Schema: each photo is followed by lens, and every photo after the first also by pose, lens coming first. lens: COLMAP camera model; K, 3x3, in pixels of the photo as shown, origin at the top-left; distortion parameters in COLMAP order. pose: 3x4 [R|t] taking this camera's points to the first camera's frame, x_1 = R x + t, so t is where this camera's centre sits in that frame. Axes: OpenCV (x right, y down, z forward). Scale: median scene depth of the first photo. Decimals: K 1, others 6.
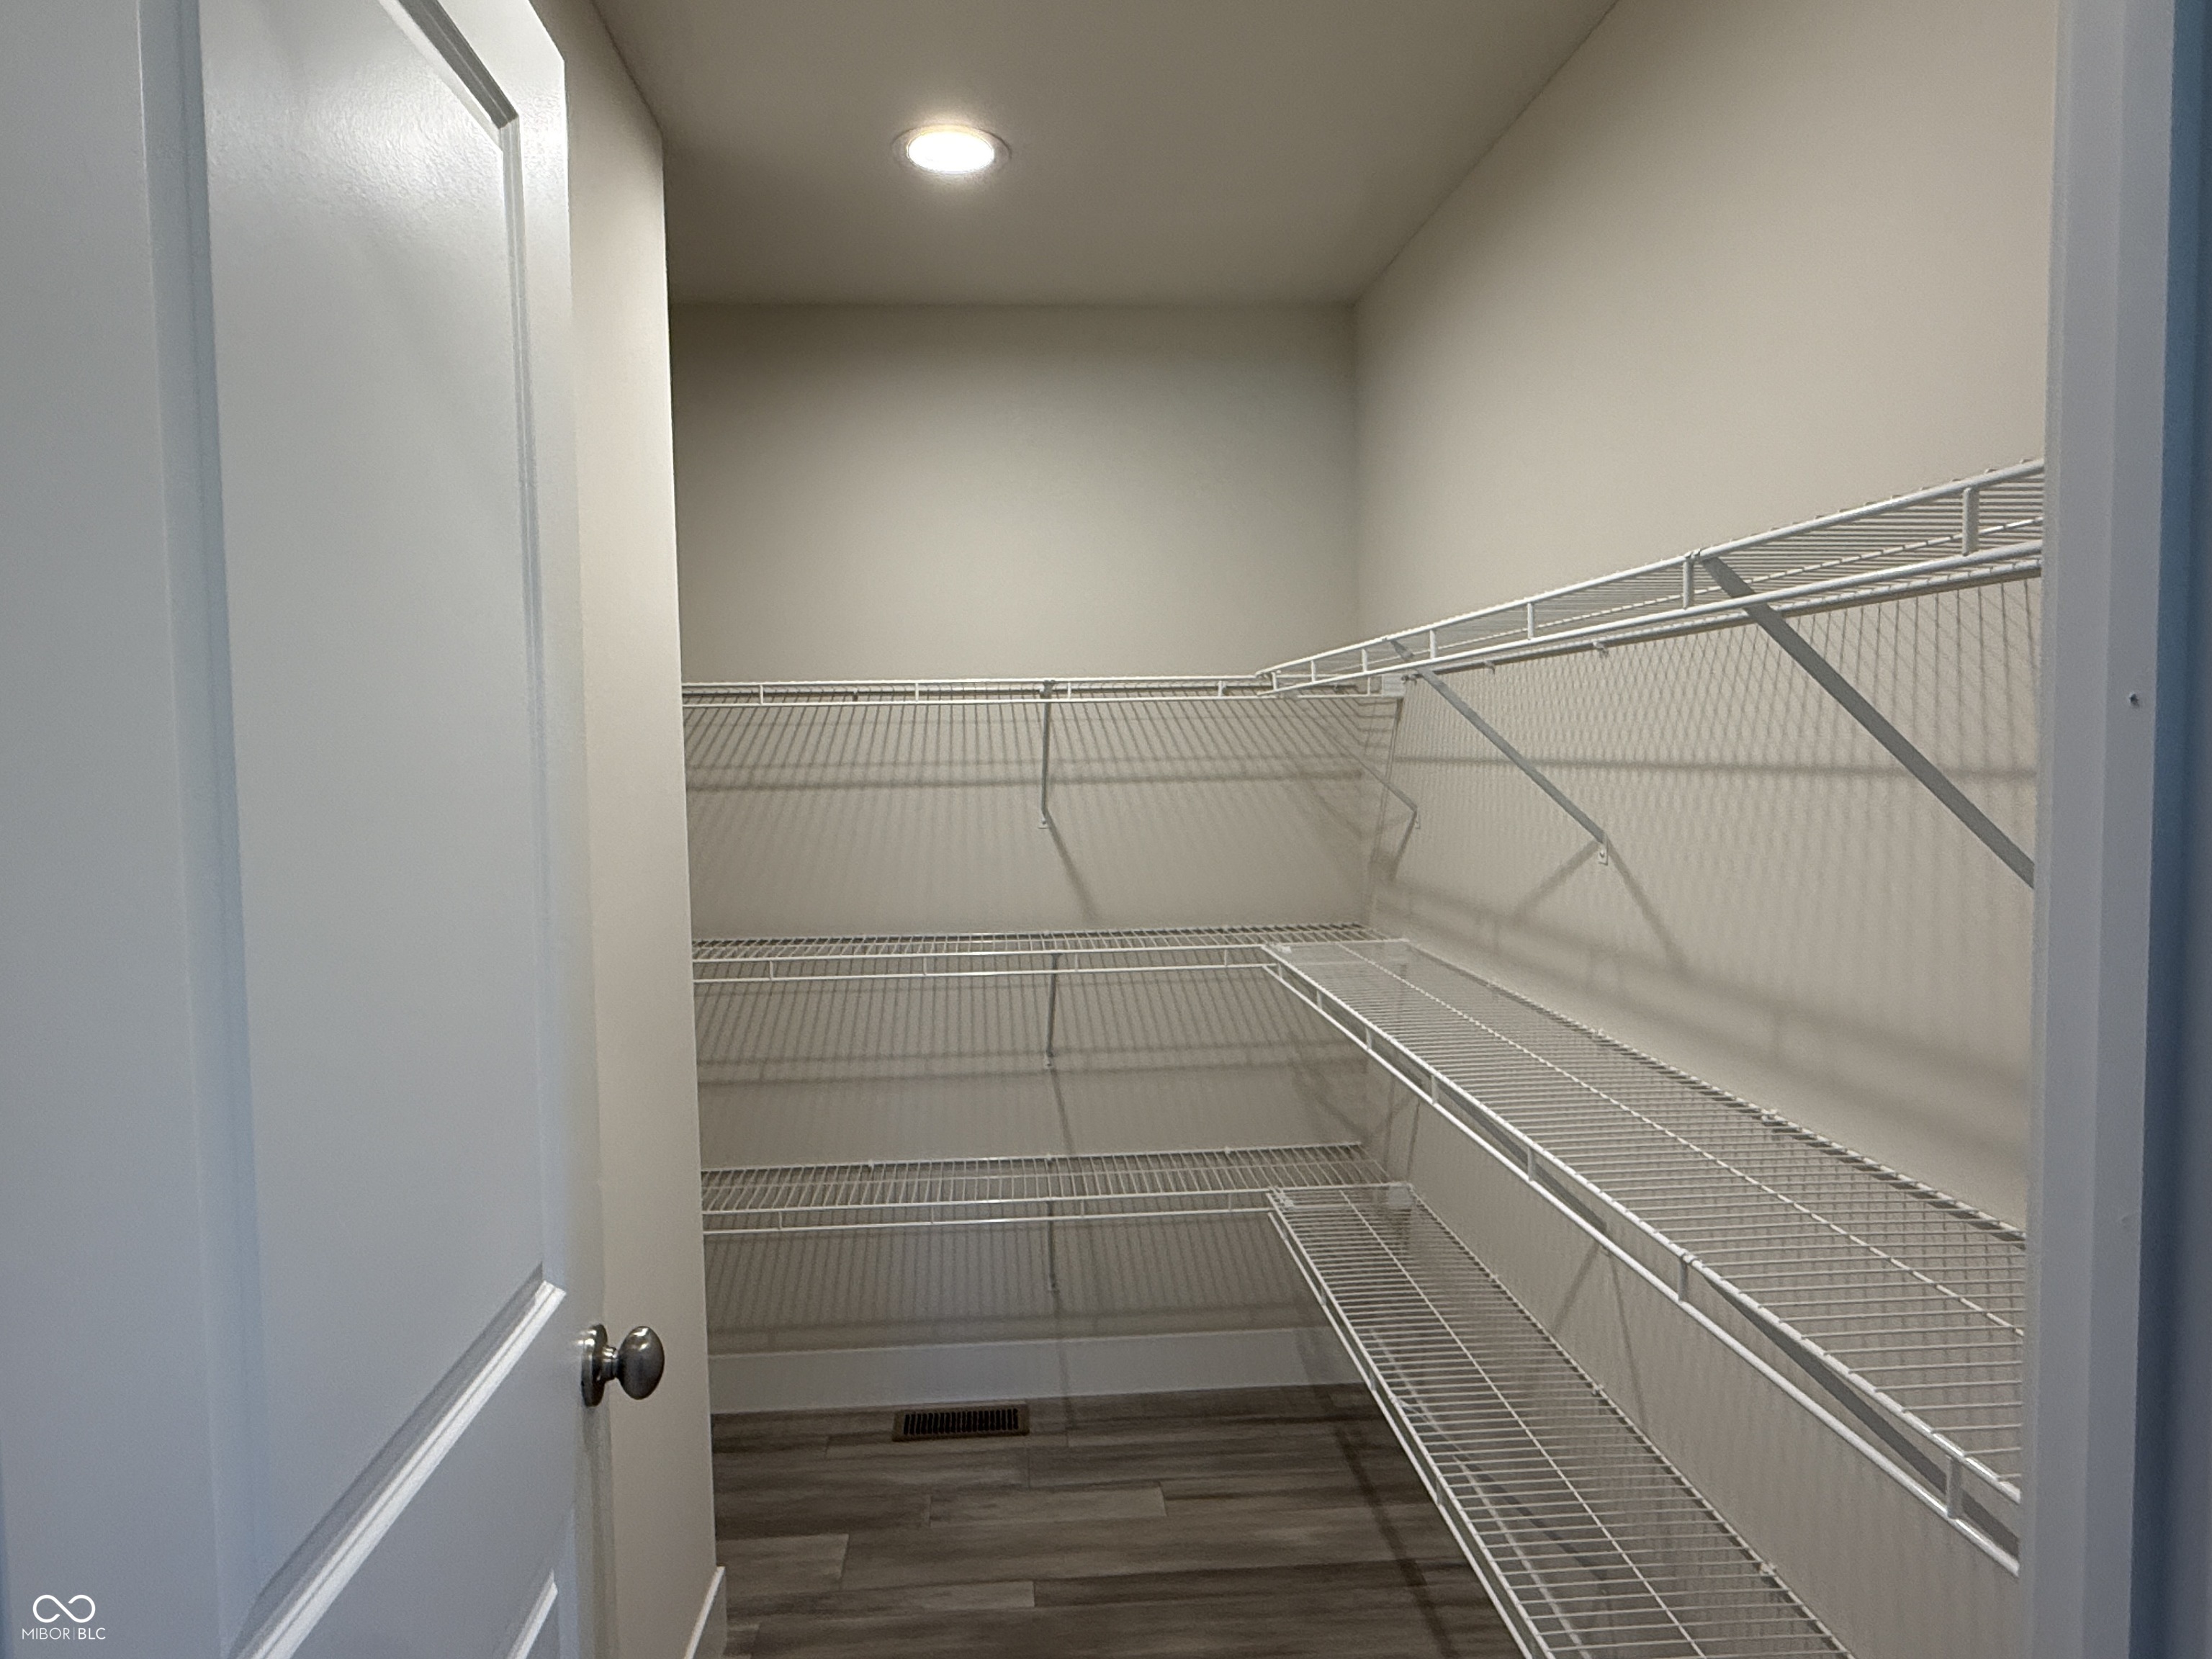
lens RADIAL K [[1370.4, 0, 1106.0], [0, 1370.4, 829.5], [0, 0, 1]] dist [-0.002489, -0.001322]
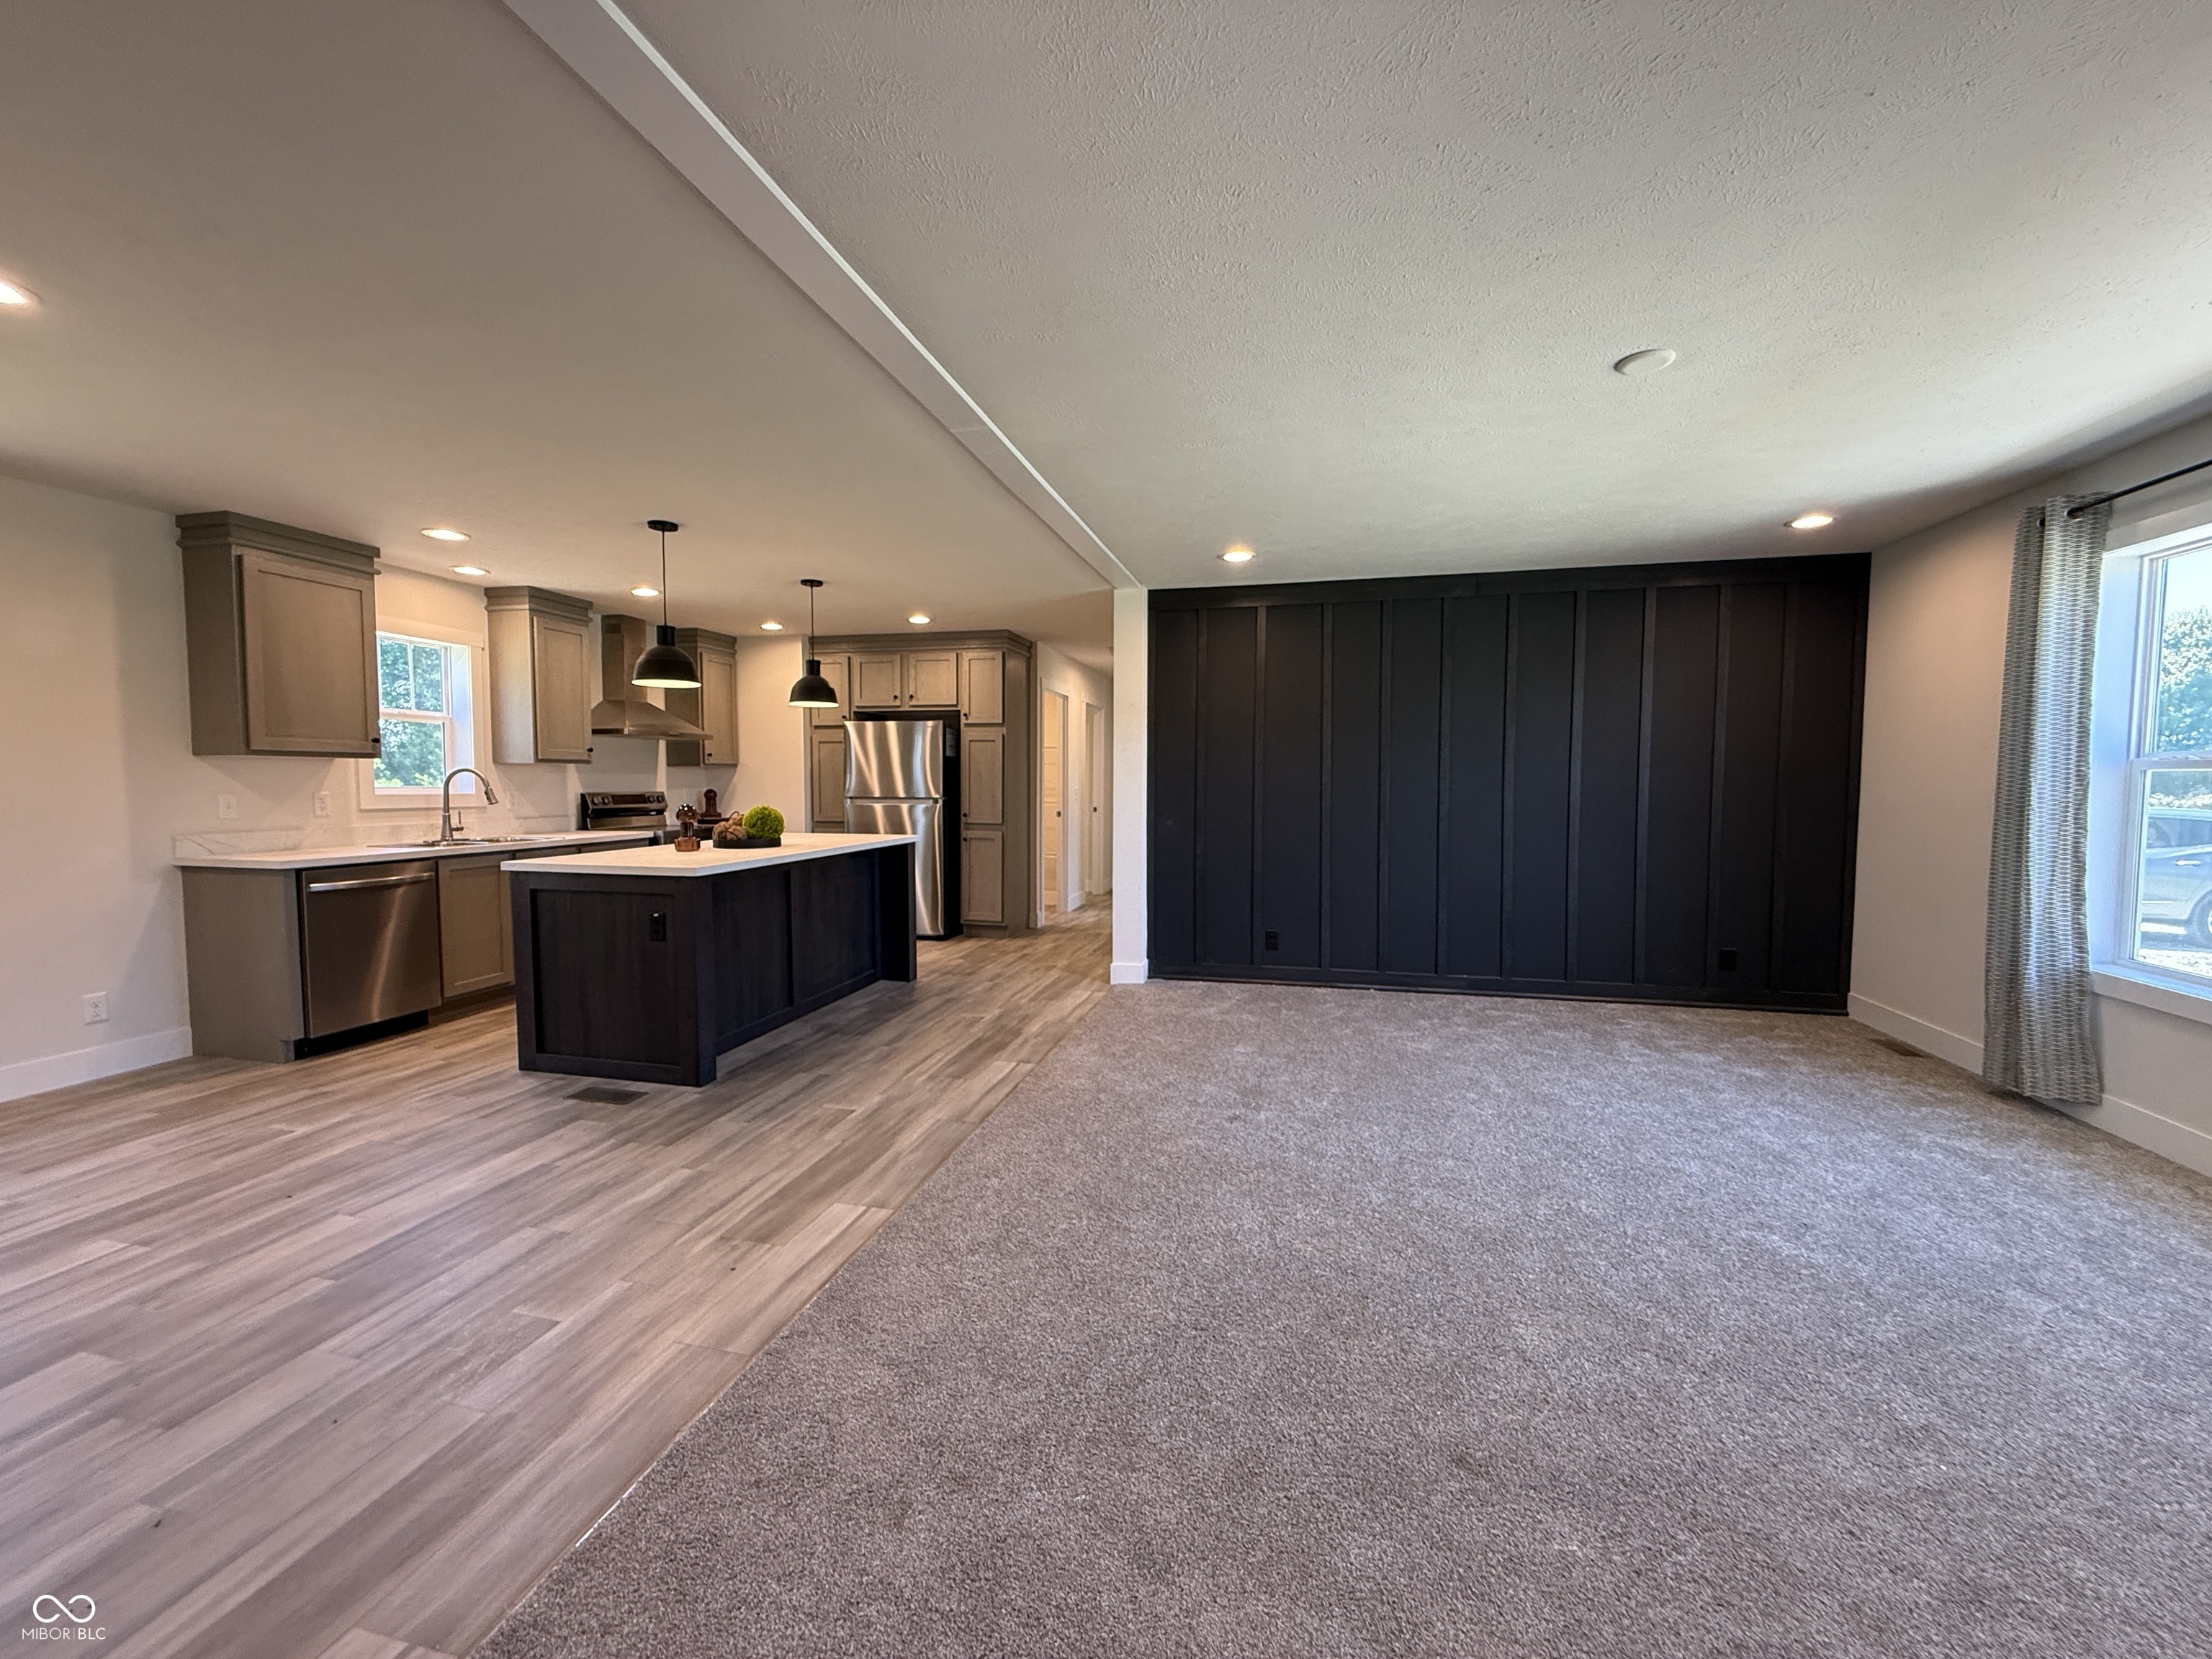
lens RADIAL K [[887.9, 0, 1106.0], [0, 887.9, 829.5], [0, 0, 1]] dist [-0.003101, -0.000192]
pose [[0.296821, -0.042608, 0.953982, -0.625370], [0.056454, 0.998040, 0.027011, 0.102443], [-0.953263, 0.045839, 0.298644, -0.069622]]
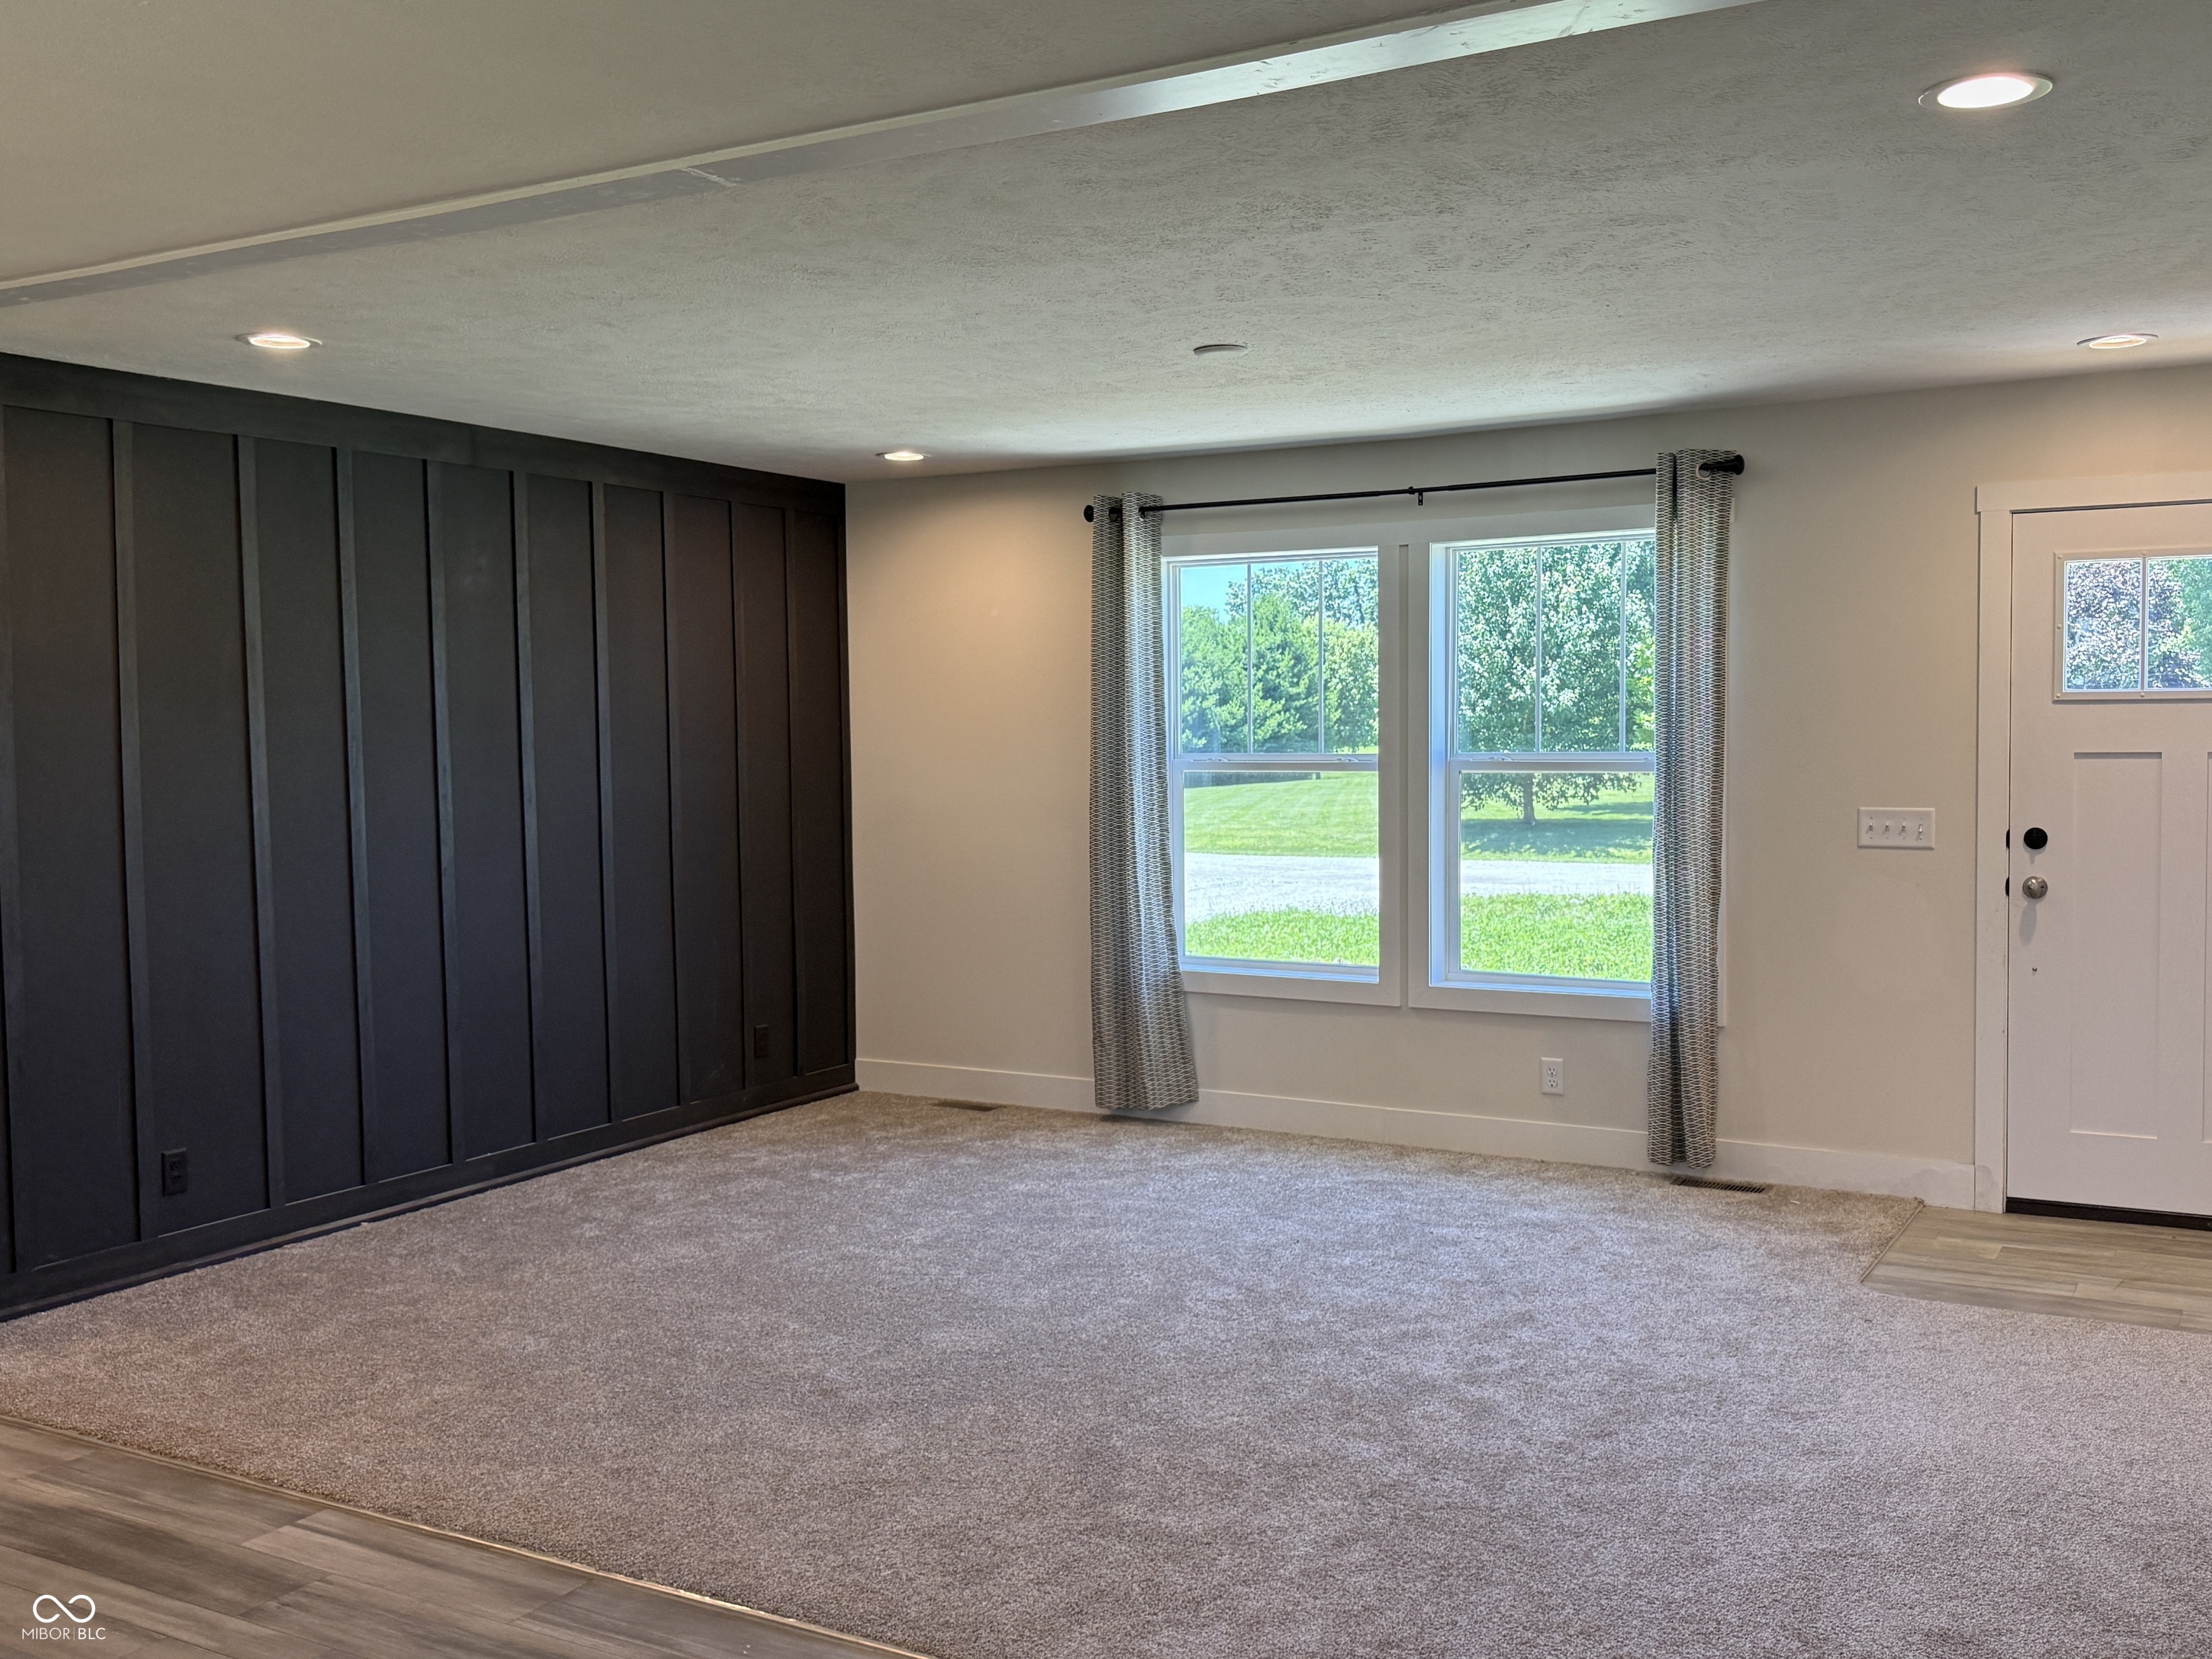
lens RADIAL K [[2005.4, 0, 1106.0], [0, 2005.4, 829.5], [0, 0, 1]] dist [0.006470, -0.001368]
pose [[-0.833709, -0.005048, 0.552181, -0.513928], [0.058266, 0.993572, 0.097056, -0.064661], [-0.549121, 0.113090, -0.828056, 1.355030]]
